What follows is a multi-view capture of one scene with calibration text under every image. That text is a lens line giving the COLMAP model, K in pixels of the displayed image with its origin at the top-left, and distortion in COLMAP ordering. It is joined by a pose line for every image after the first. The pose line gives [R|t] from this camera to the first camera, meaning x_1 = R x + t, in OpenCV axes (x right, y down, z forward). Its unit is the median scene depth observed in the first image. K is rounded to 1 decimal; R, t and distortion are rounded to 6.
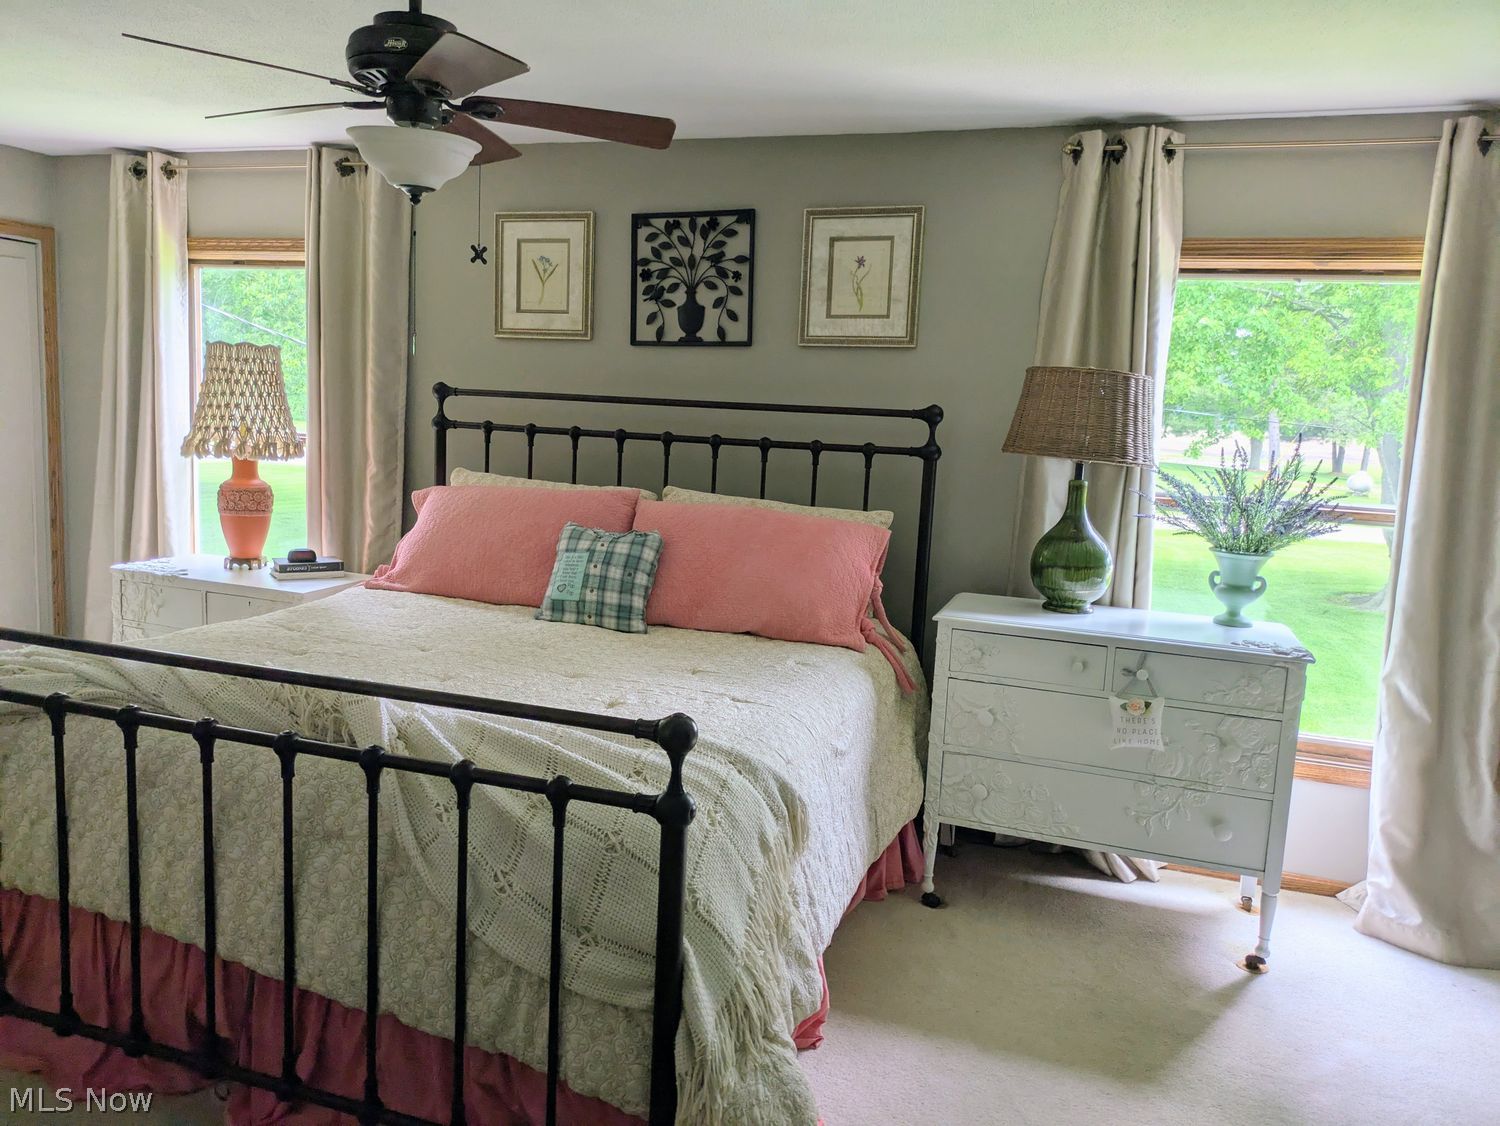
lens RADIAL K [[1112.5, 0, 714.4], [0, 1112.5, 562.9], [0, 0, 1]] dist [0.065359, -0.068936]
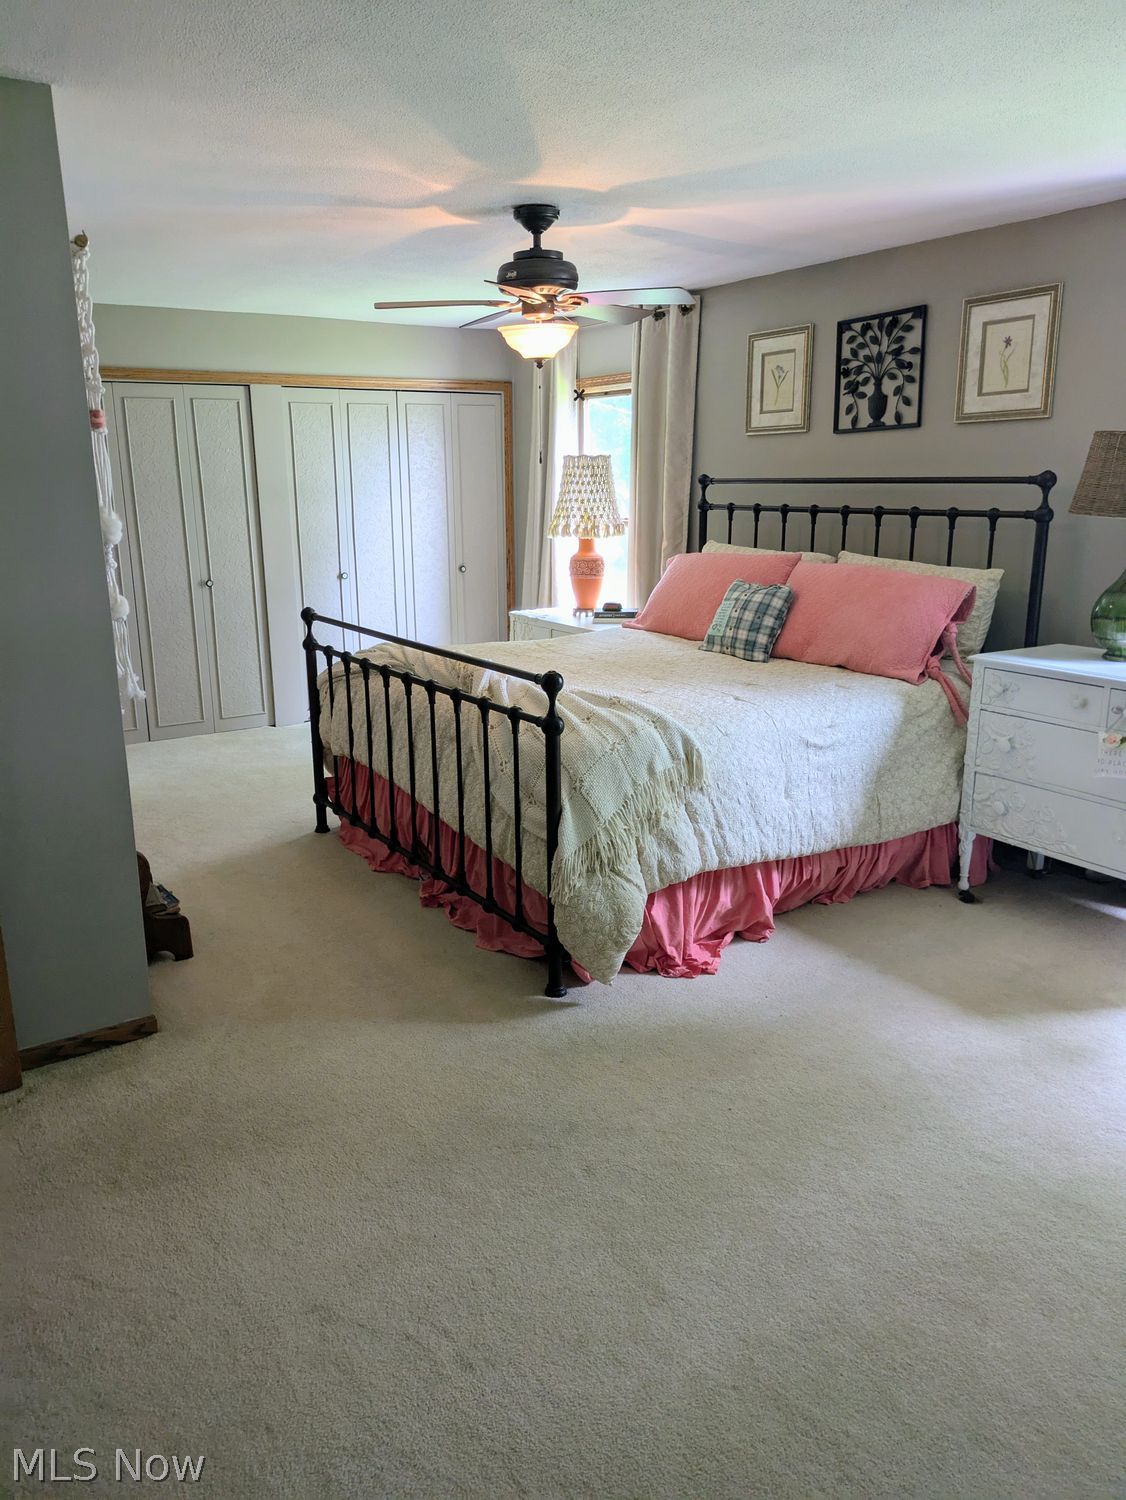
lens RADIAL K [[1116.8, 0, 532.1], [0, 1116.8, 793.9], [0, 0, 1]] dist [-0.001394, -0.003970]
pose [[0.777562, 0.118147, -0.617607, 0.485424], [-0.041377, 0.989675, 0.137229, 0.040809], [0.627443, -0.081149, 0.774423, -0.182722]]
